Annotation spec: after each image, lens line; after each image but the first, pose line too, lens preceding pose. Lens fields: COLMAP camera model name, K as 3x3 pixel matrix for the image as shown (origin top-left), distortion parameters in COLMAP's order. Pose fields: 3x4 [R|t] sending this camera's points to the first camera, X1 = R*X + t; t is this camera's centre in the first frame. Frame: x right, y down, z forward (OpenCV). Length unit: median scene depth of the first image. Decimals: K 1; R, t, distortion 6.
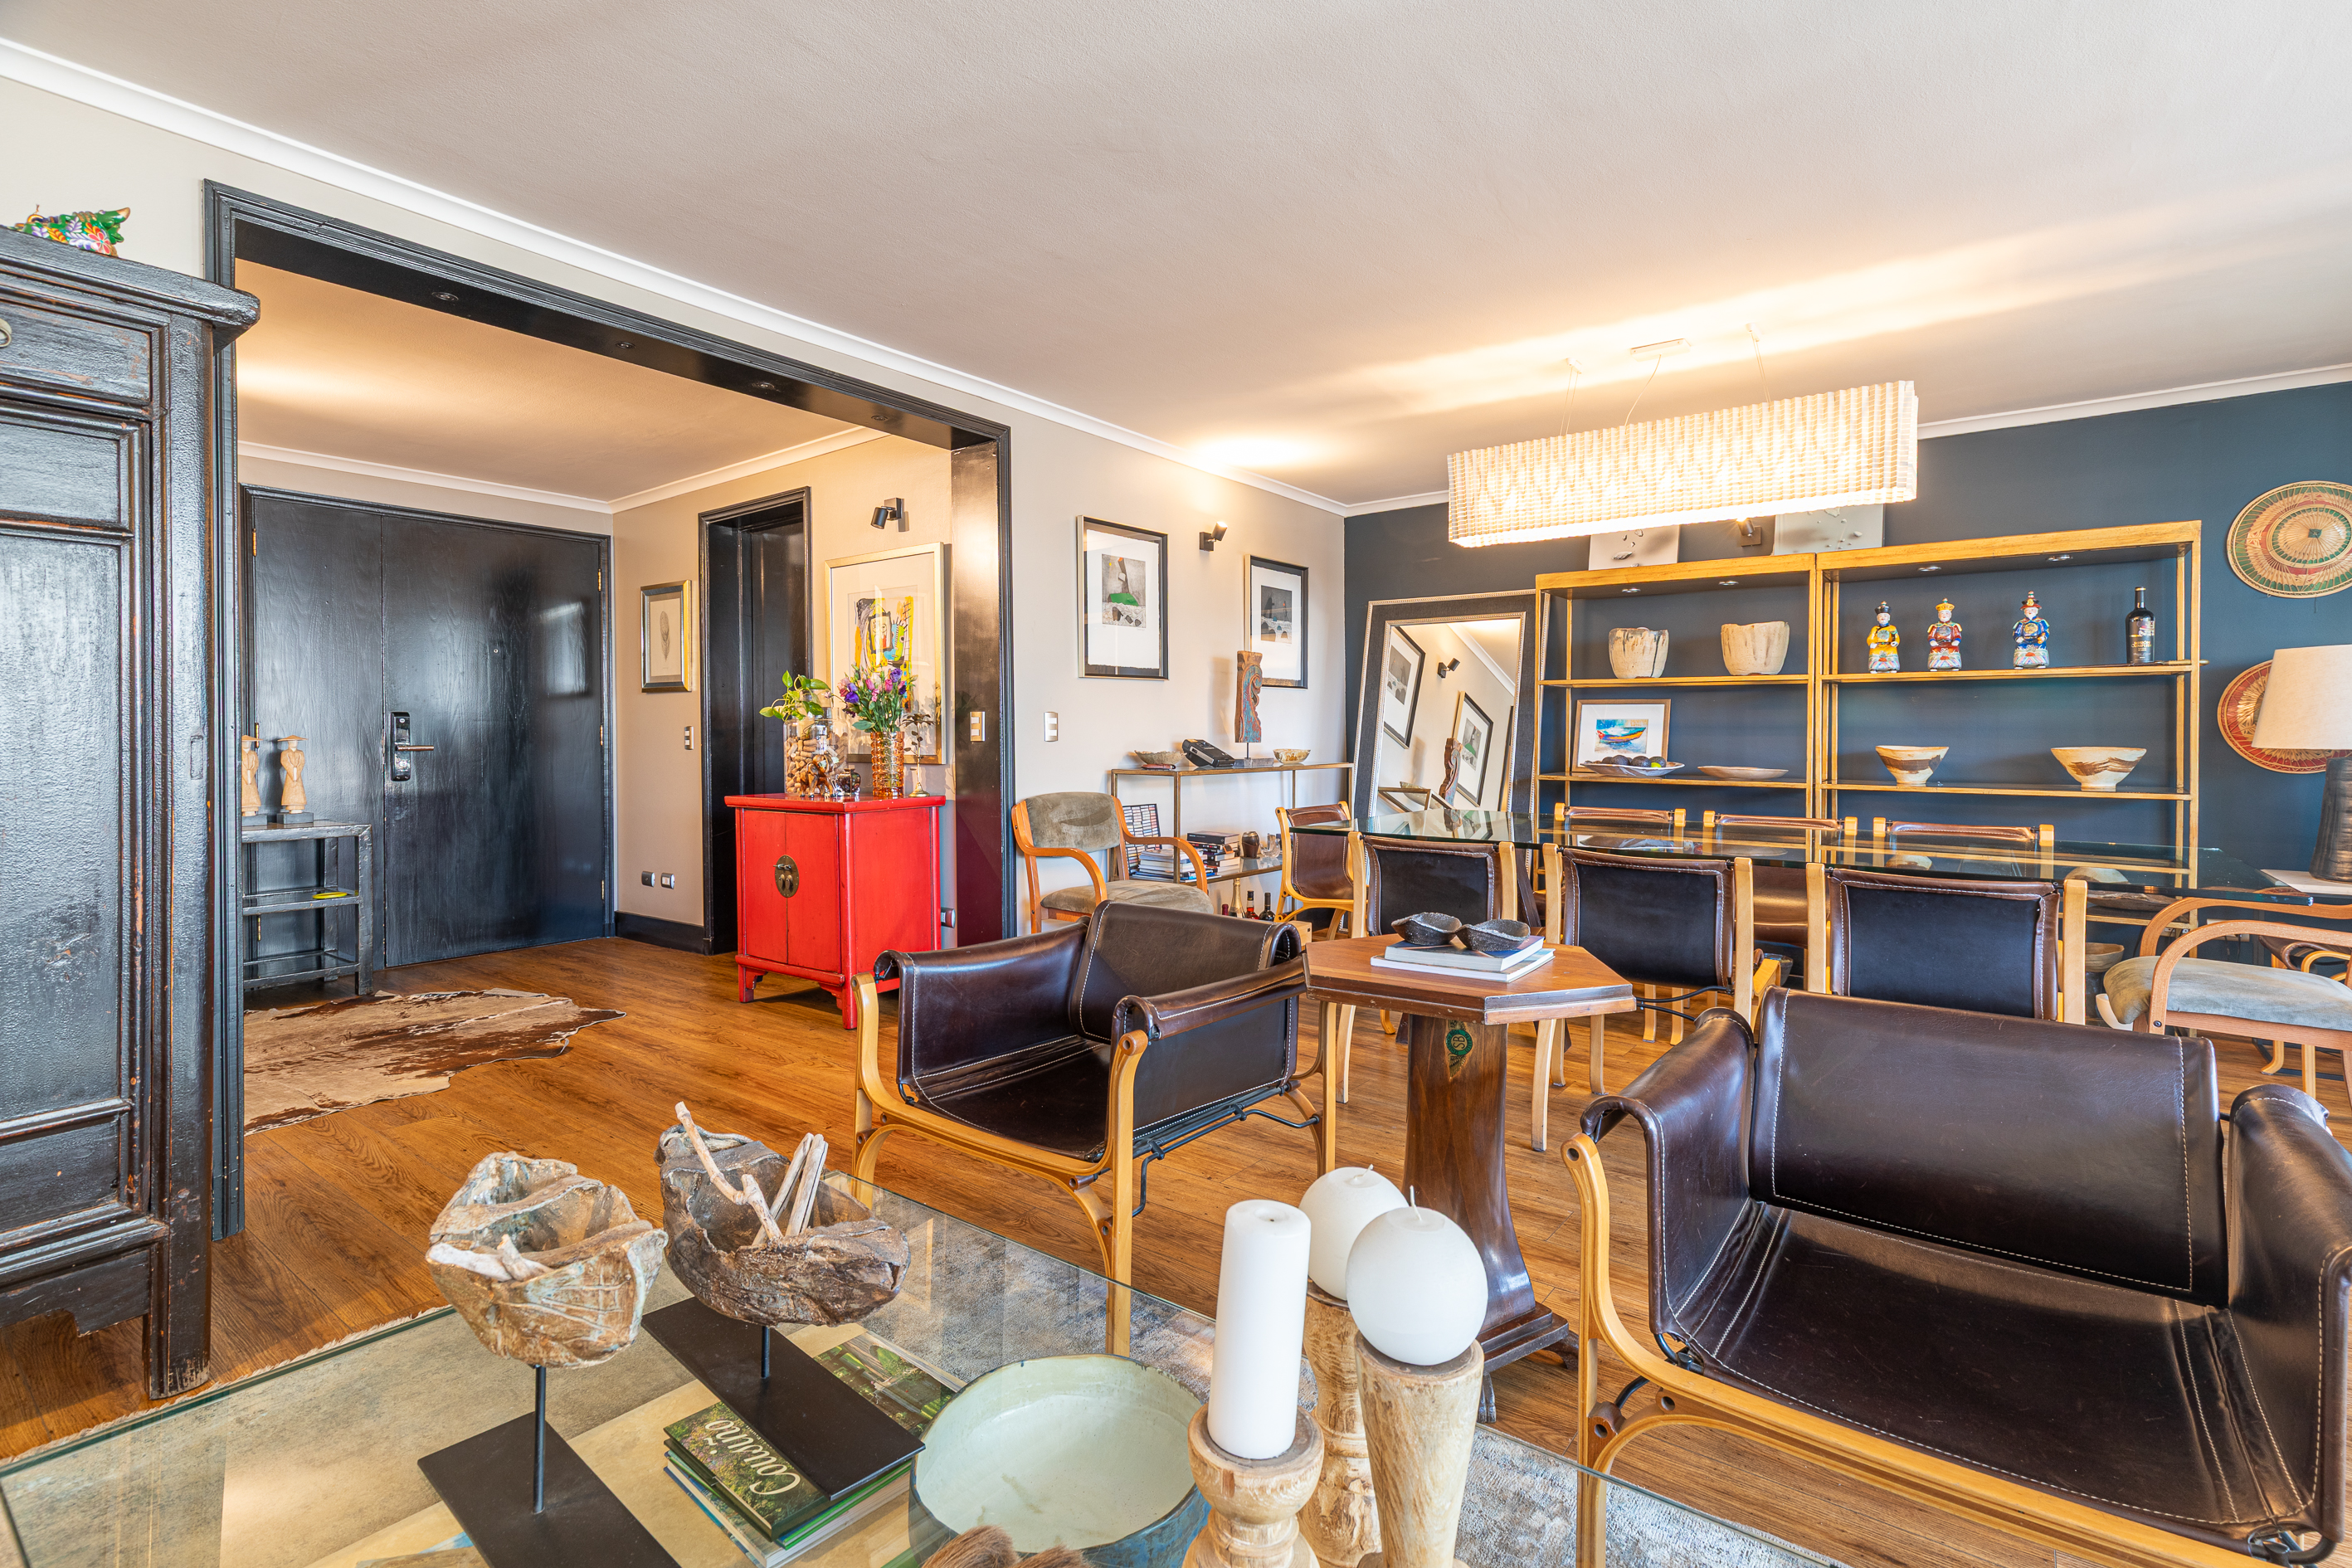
lens RADIAL K [[1085.1, 0, 1200.7], [0, 1085.1, 742.1], [0, 0, 1]] dist [0.006888, -0.000951]
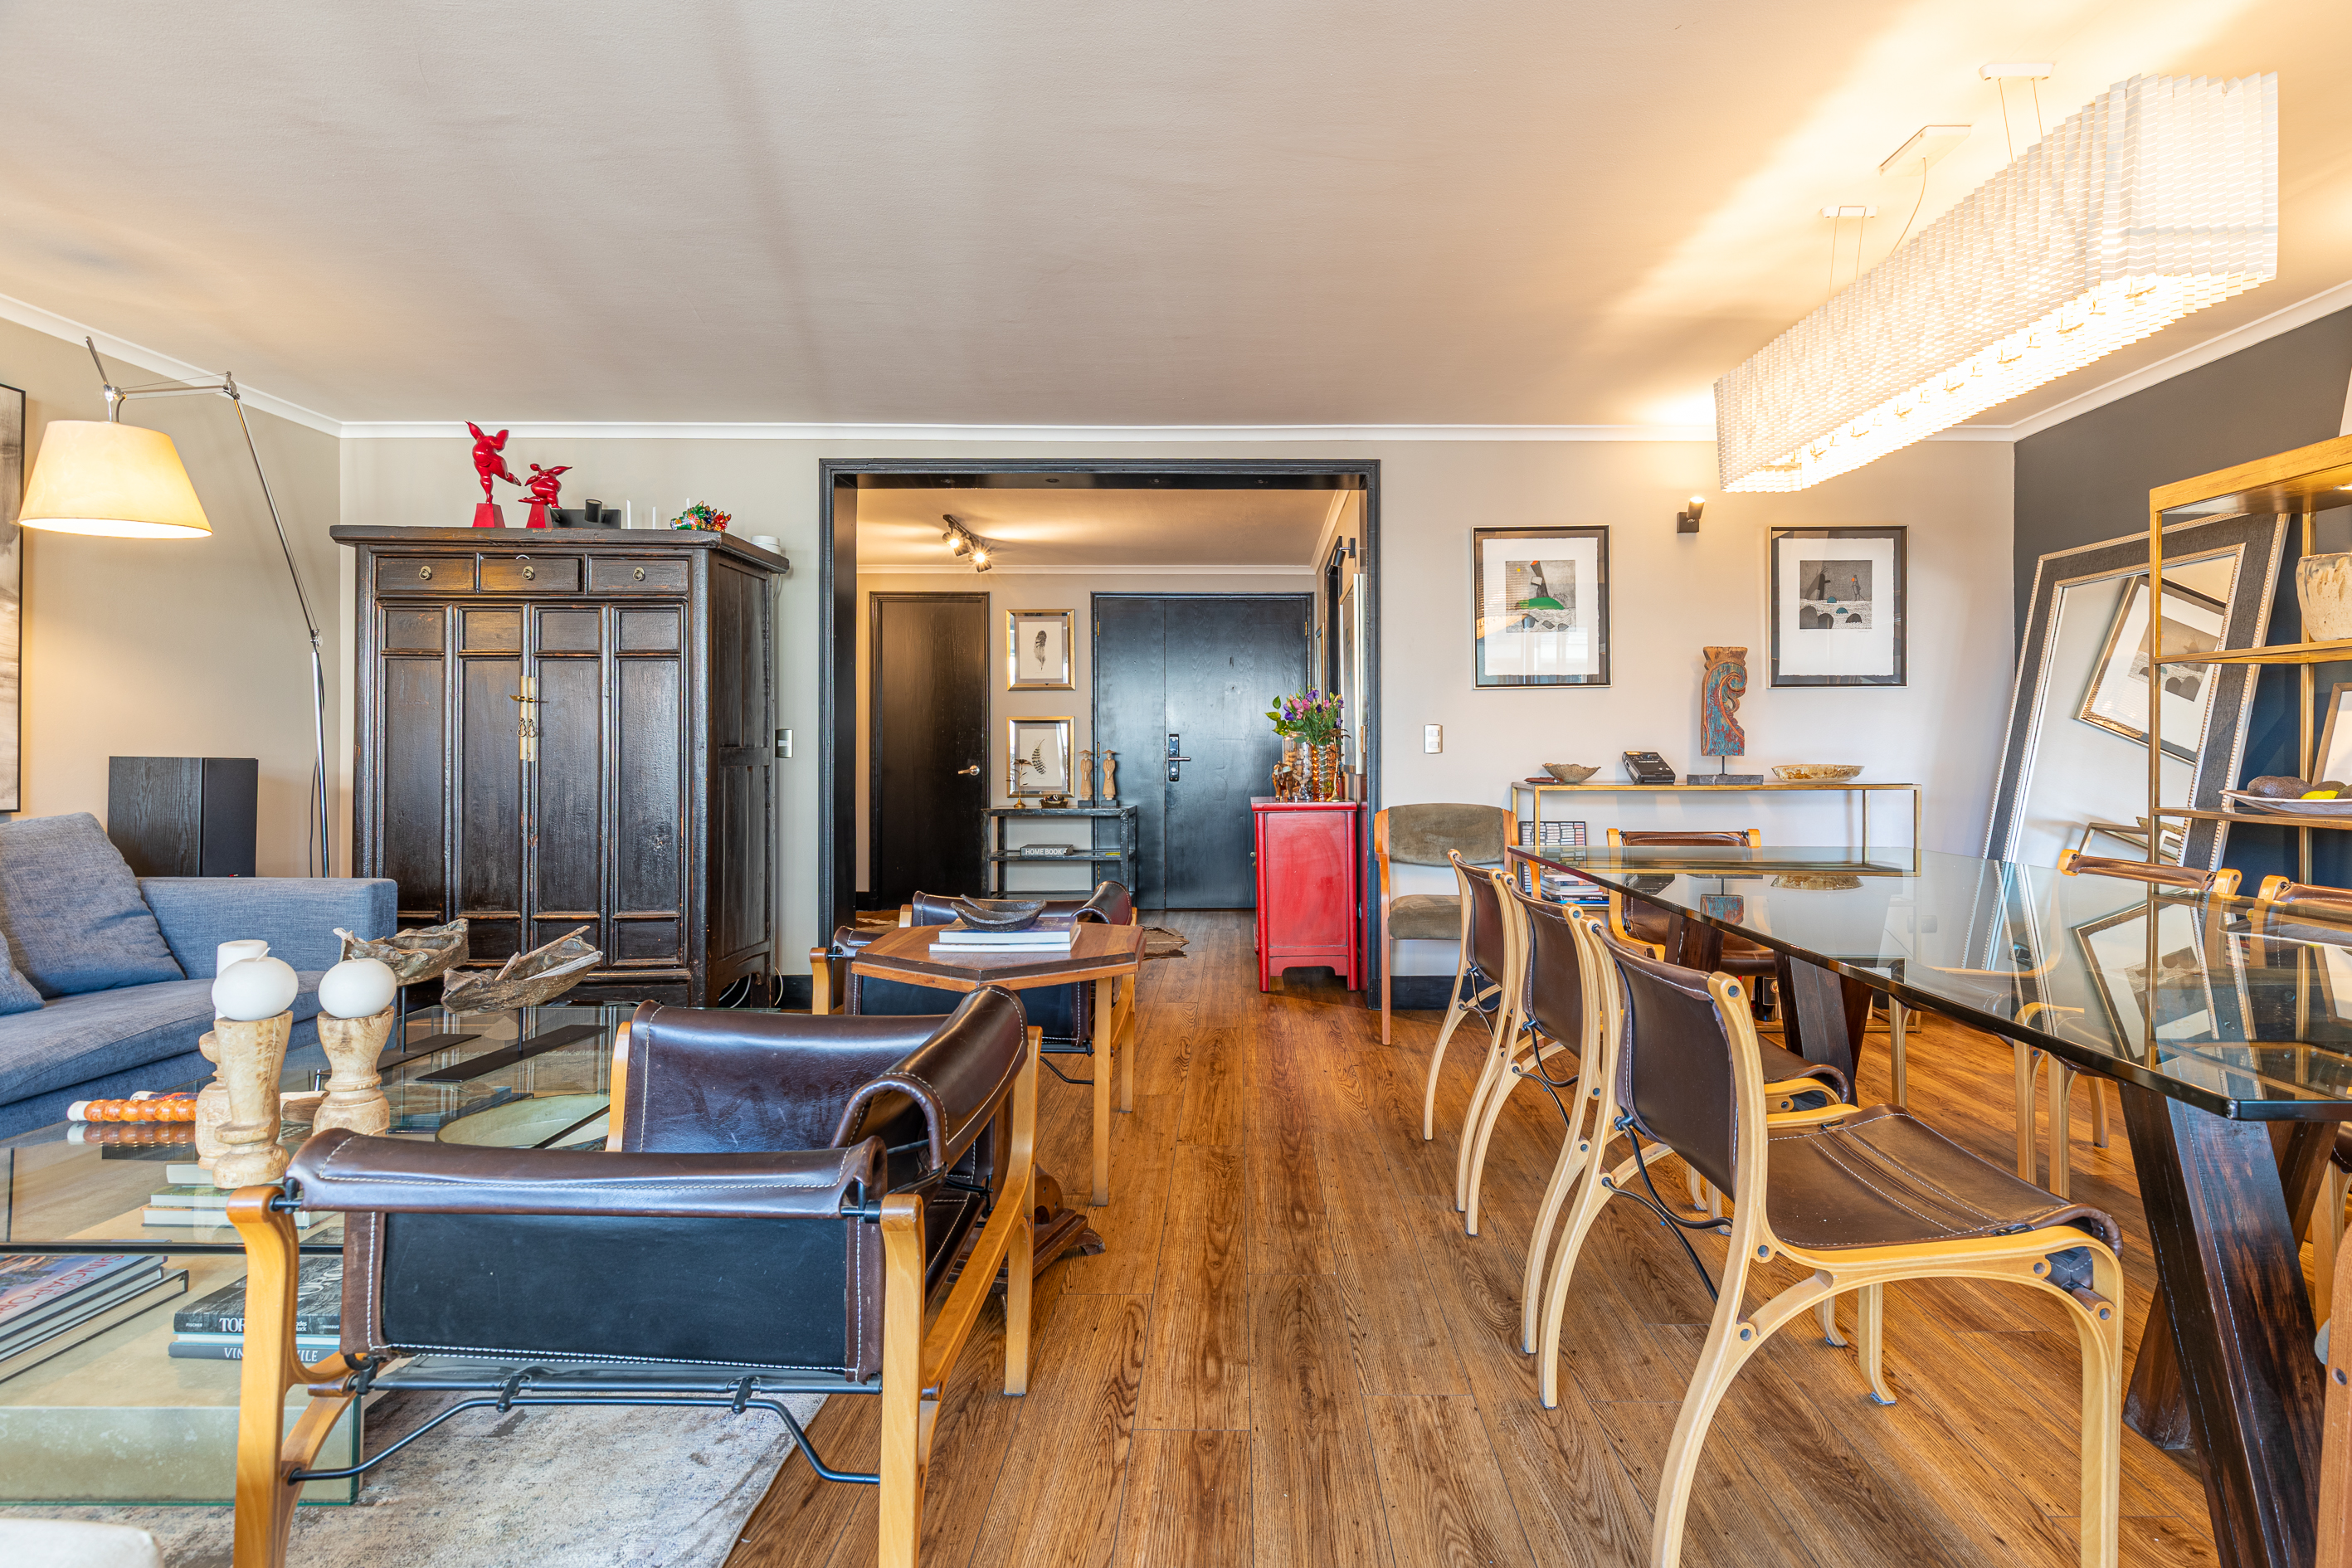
lens RADIAL K [[1085.1, 0, 1236.4], [0, 1085.1, 763.1], [0, 0, 1]] dist [0.006888, -0.000951]
pose [[0.604584, 0.007106, -0.796509, 0.493848], [-0.004972, 0.999974, 0.005147, 0.003789], [0.796526, 0.000848, 0.604604, 0.199598]]
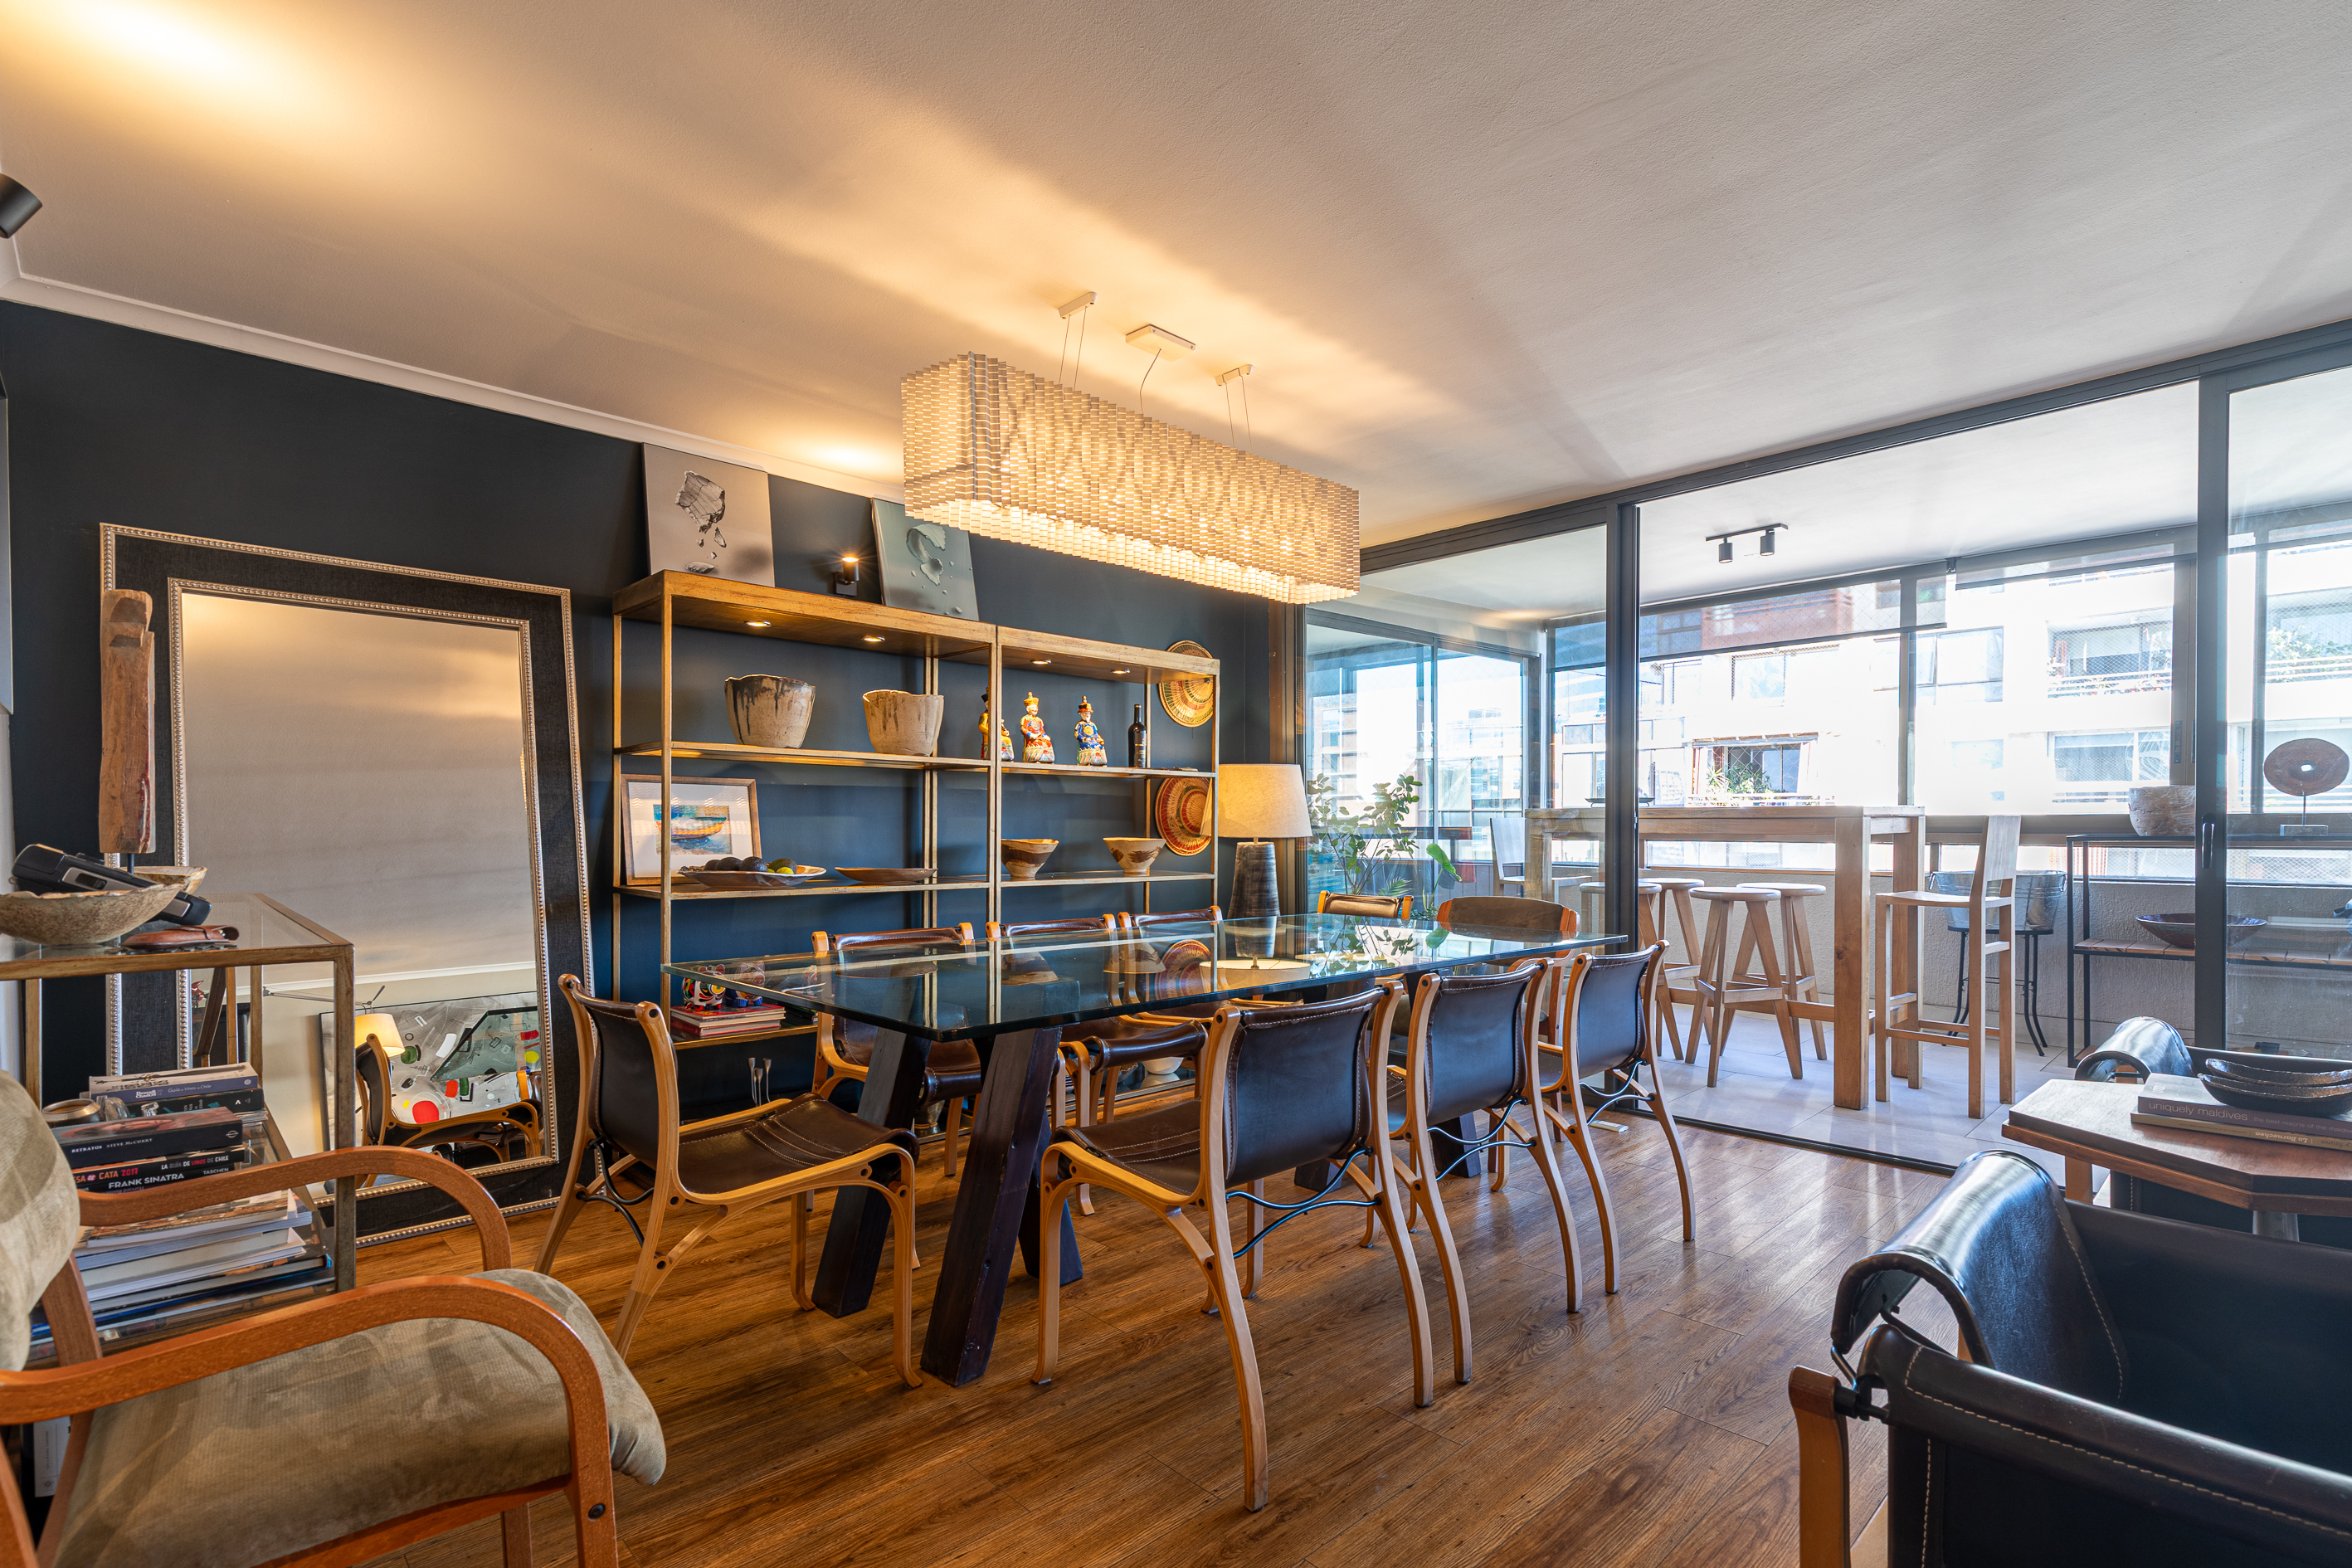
lens RADIAL K [[1085.1, 0, 1190.1], [0, 1085.1, 854.1], [0, 0, 1]] dist [0.006888, -0.000951]
pose [[0.160973, -0.026797, 0.986595, -0.257245], [0.004618, 0.999641, 0.026398, -0.007158], [-0.986948, 0.000307, 0.161039, 0.605948]]
